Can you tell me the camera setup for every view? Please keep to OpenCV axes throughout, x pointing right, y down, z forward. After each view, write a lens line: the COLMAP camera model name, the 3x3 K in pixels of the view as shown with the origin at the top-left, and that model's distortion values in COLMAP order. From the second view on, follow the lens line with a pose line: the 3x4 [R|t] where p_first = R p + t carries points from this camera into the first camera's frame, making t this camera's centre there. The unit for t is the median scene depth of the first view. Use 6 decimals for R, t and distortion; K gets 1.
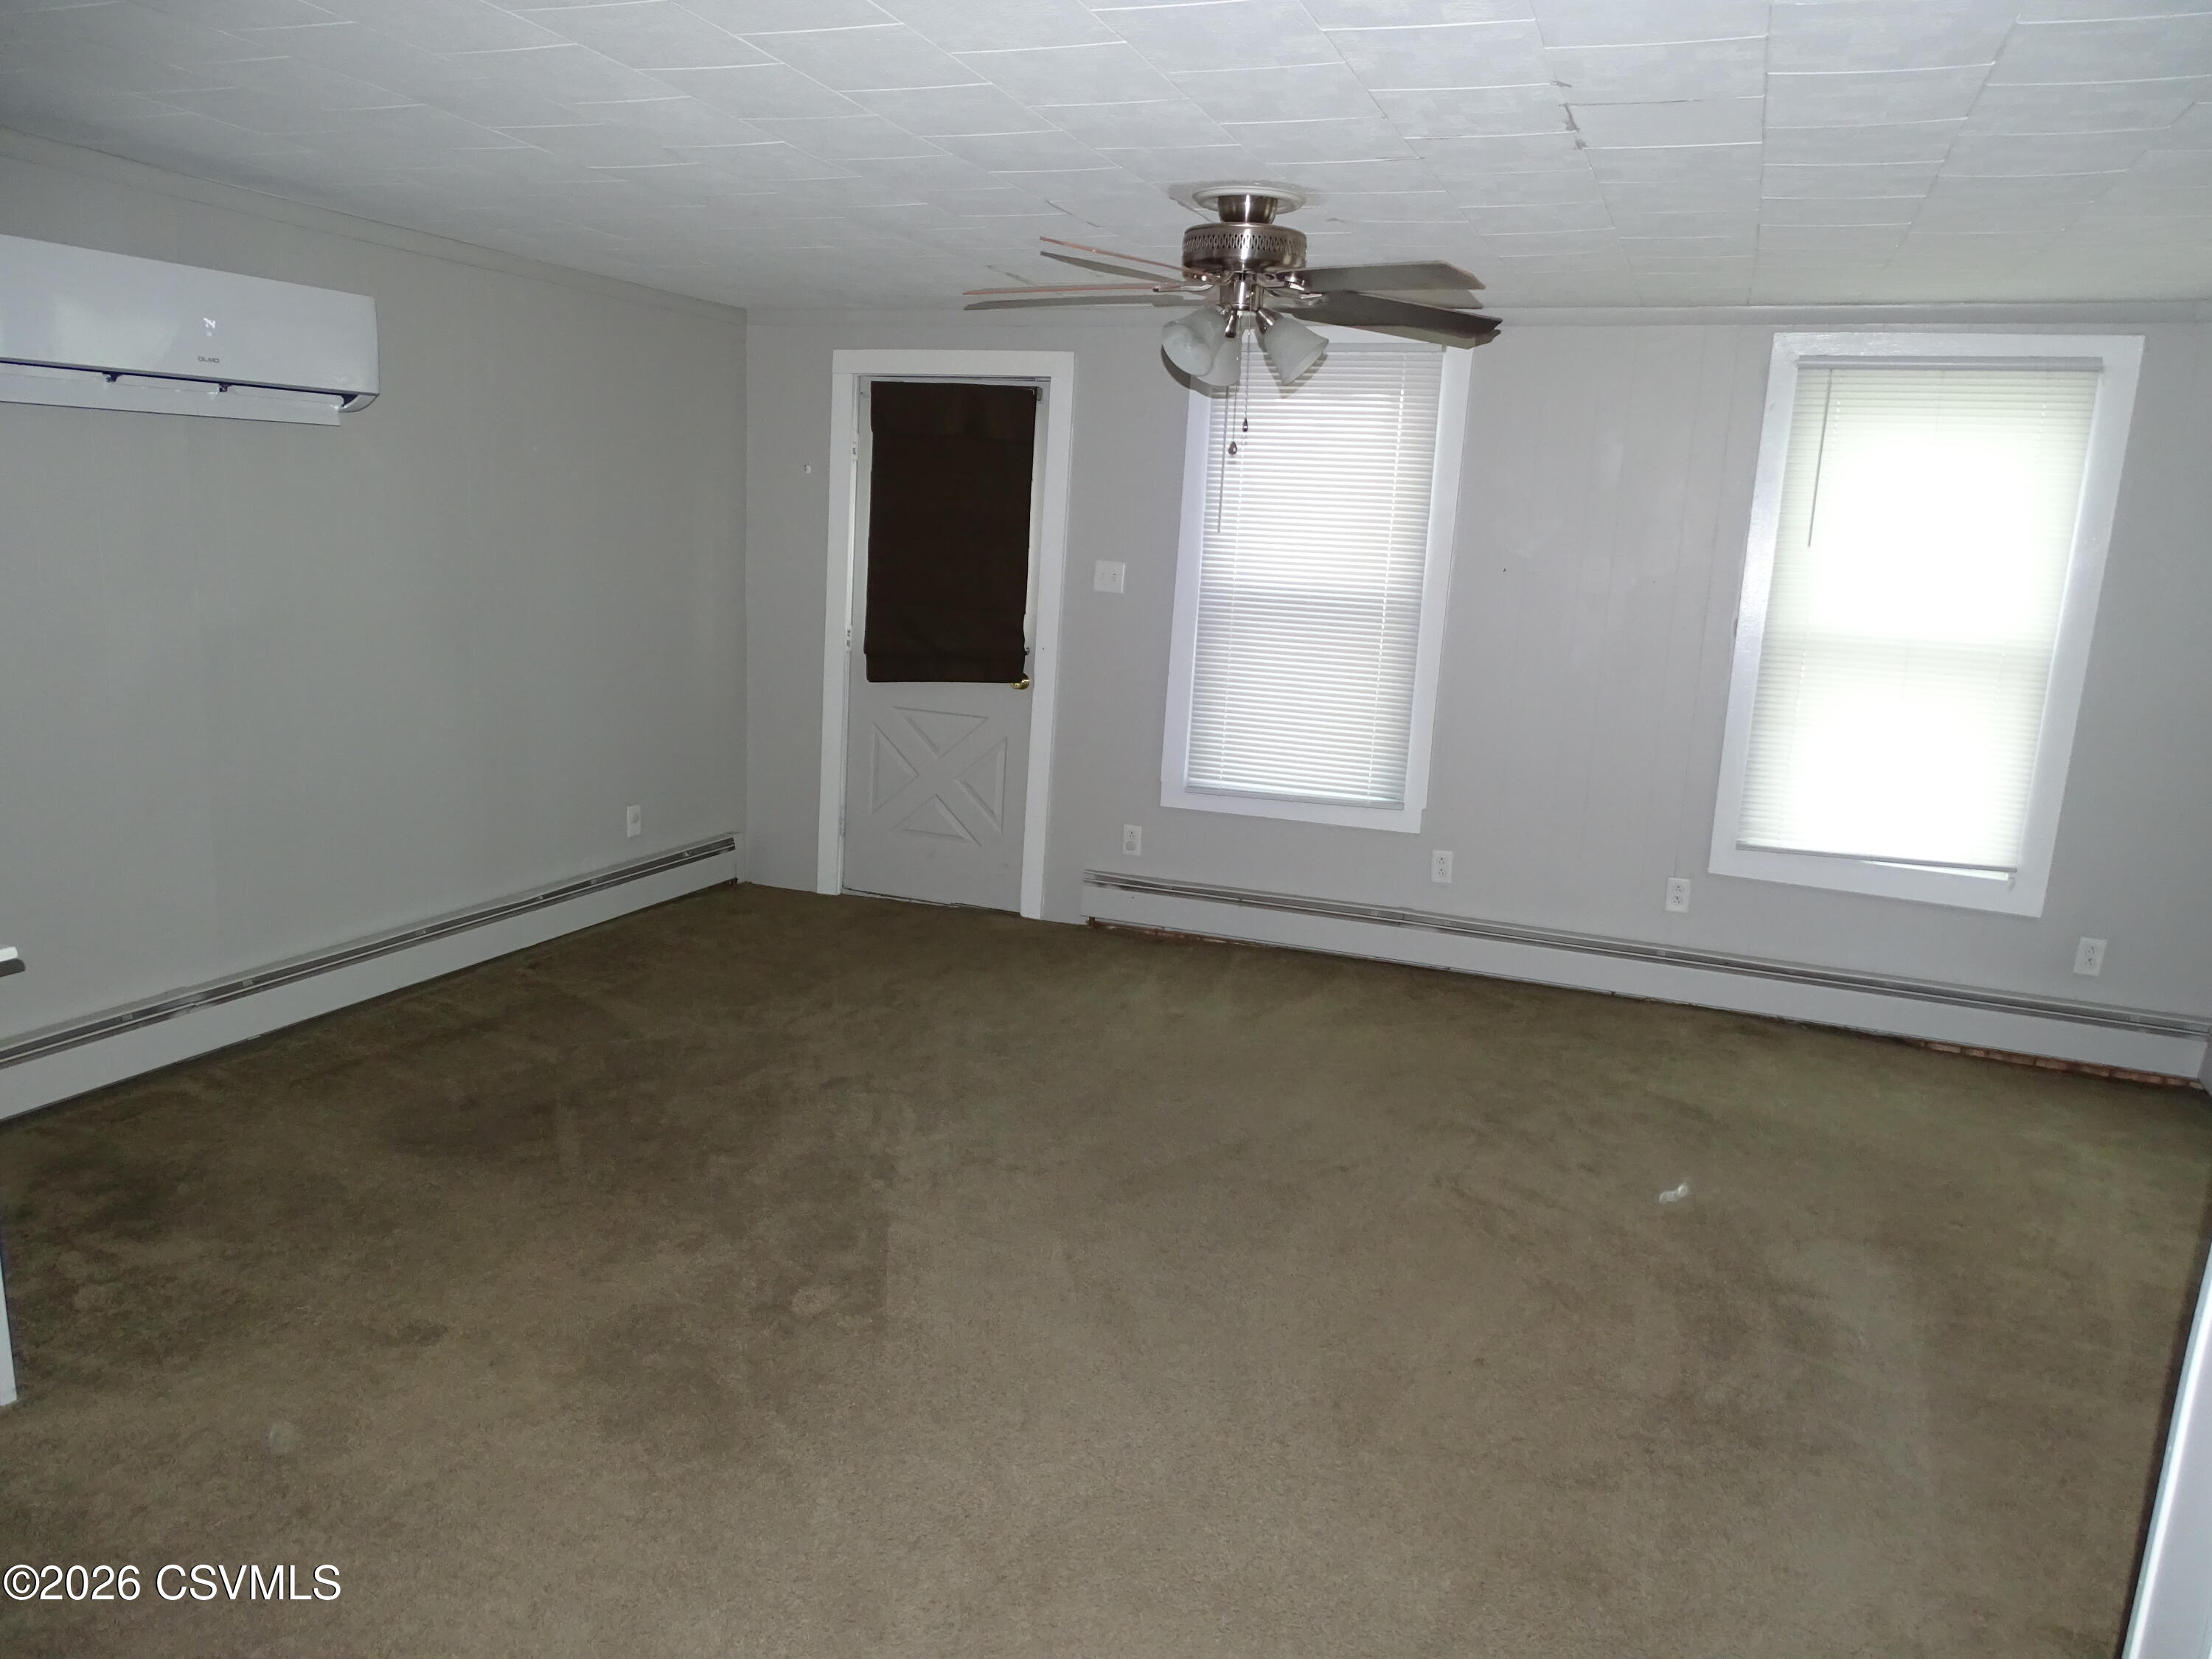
lens RADIAL K [[1568.9, 0, 1116.7], [0, 1568.9, 840.6], [0, 0, 1]] dist [0.014362, -0.005596]
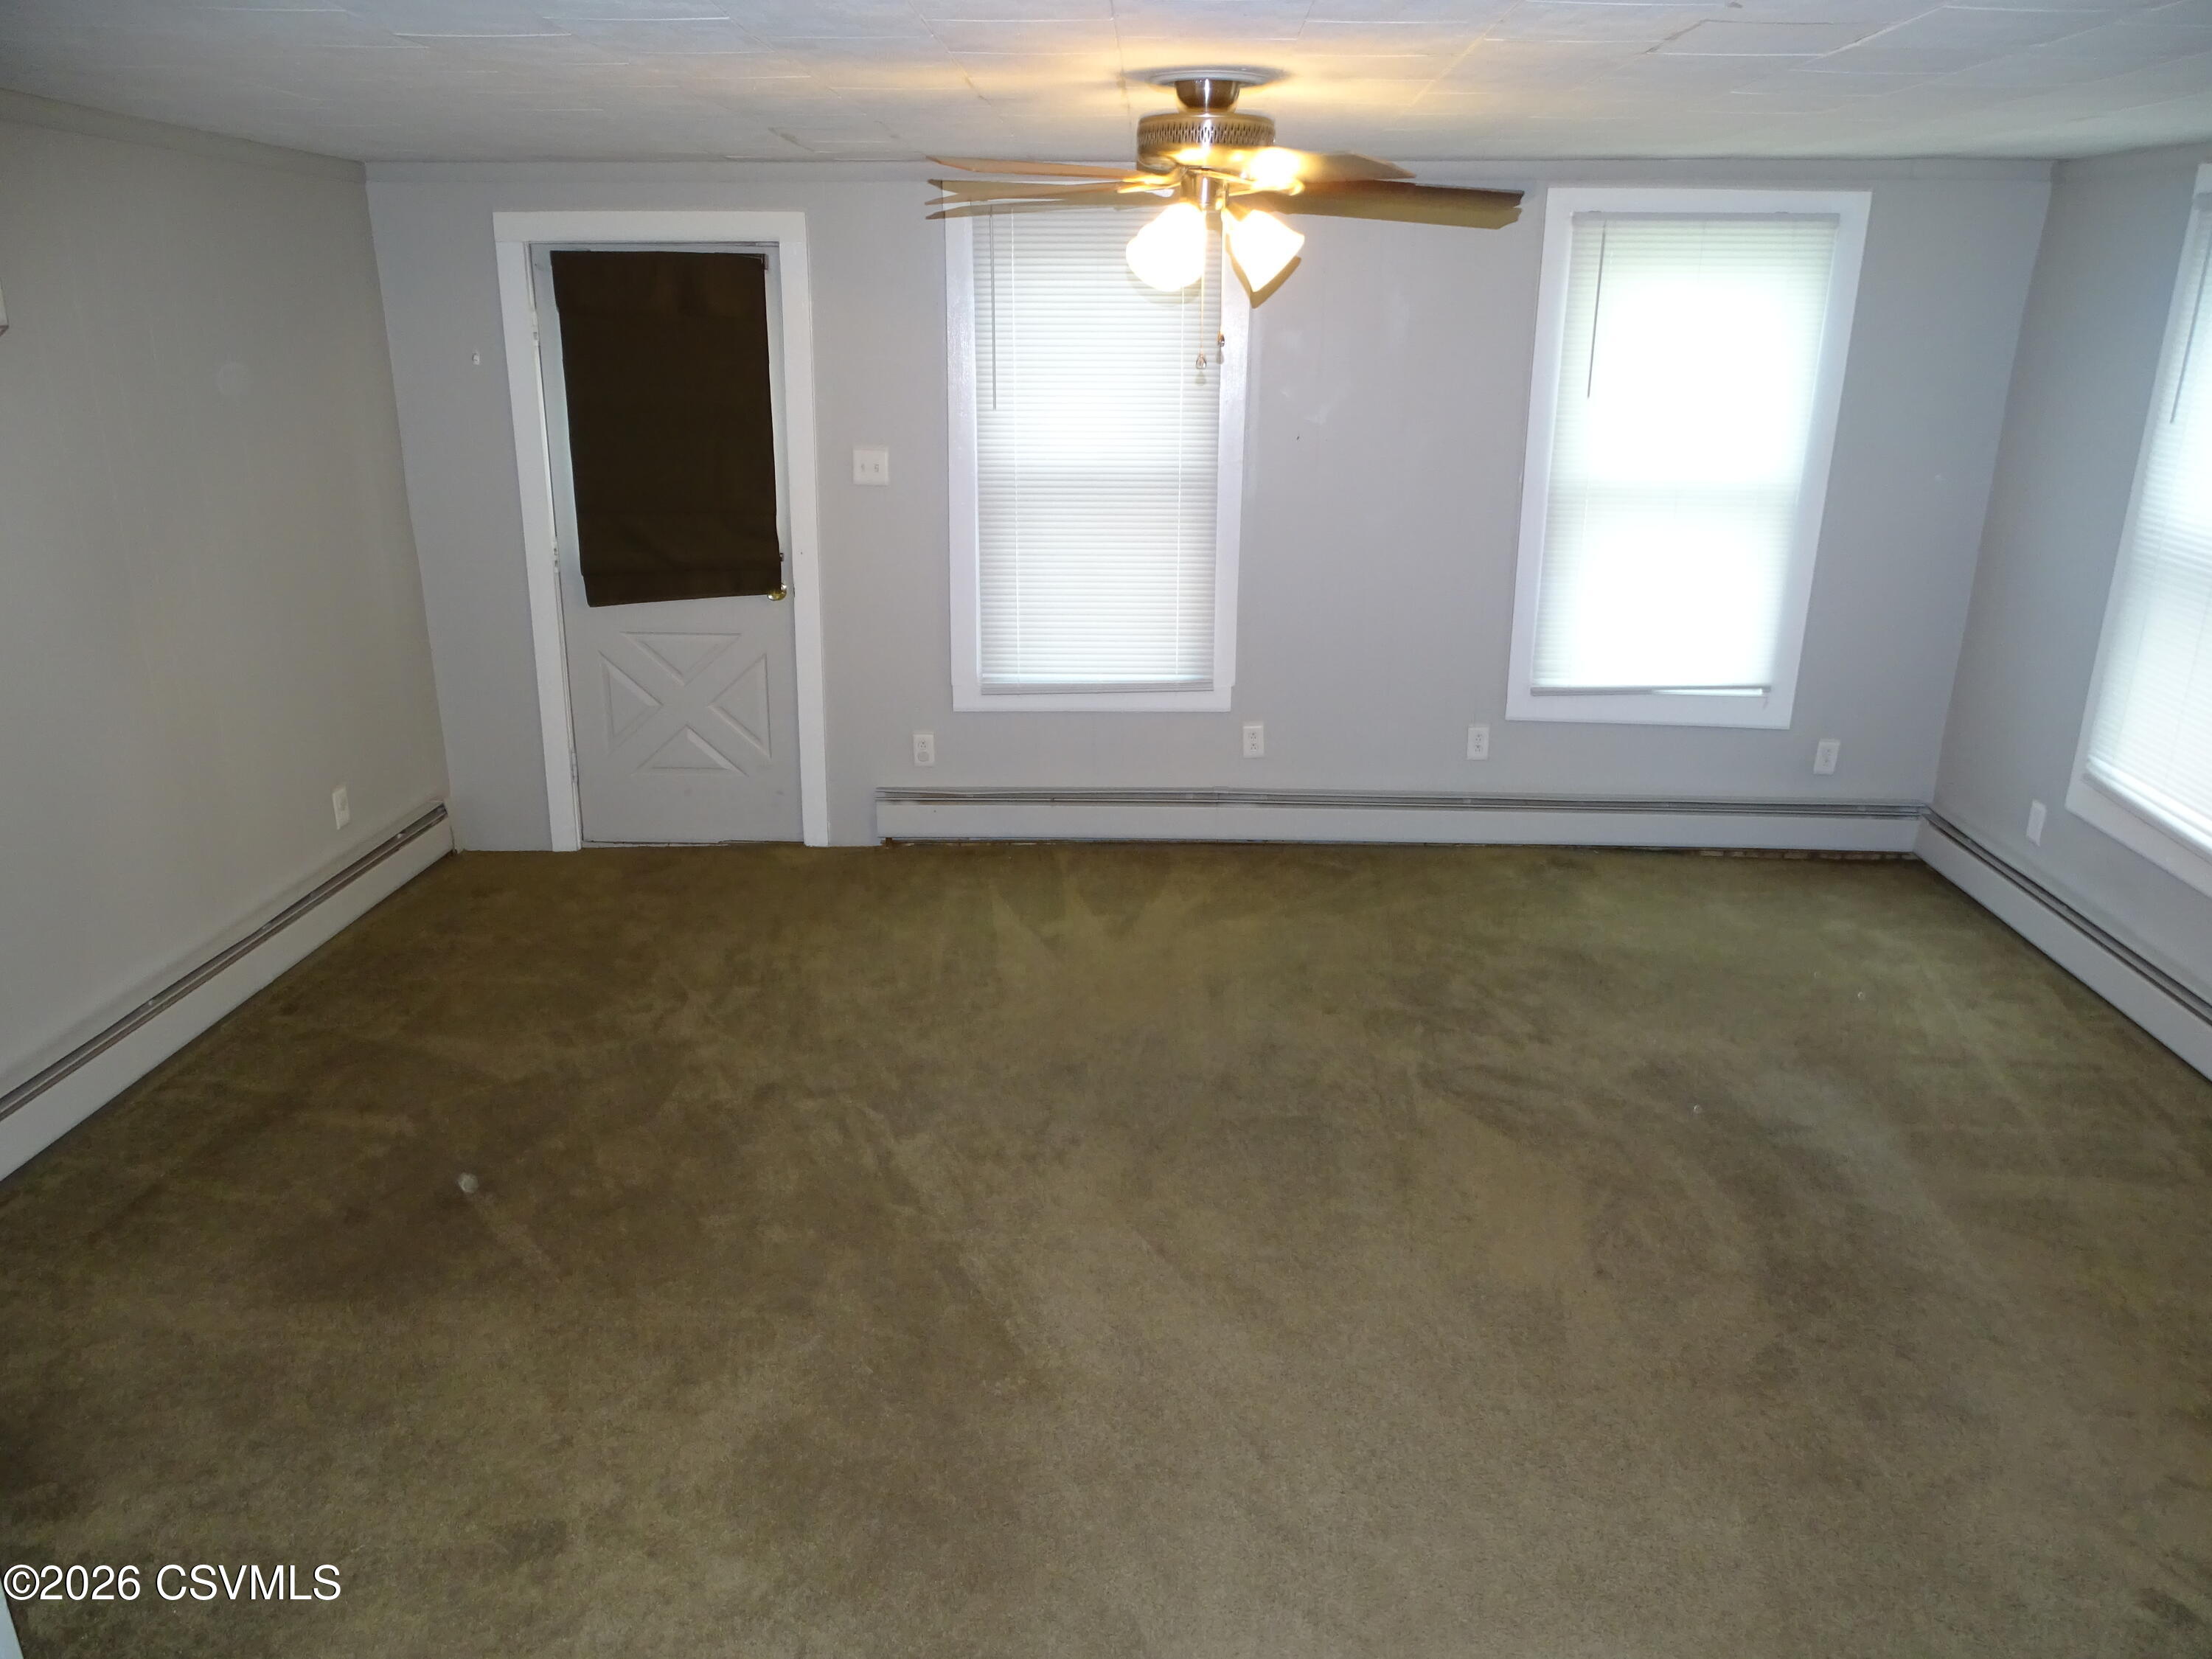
lens RADIAL K [[1568.9, 0, 1112.4], [0, 1568.9, 830.7], [0, 0, 1]] dist [0.014362, -0.005596]
pose [[0.938664, -0.148370, 0.311281, -0.213282], [0.109193, 0.984139, 0.139811, -0.082957], [-0.327088, -0.097246, 0.939977, 0.091380]]
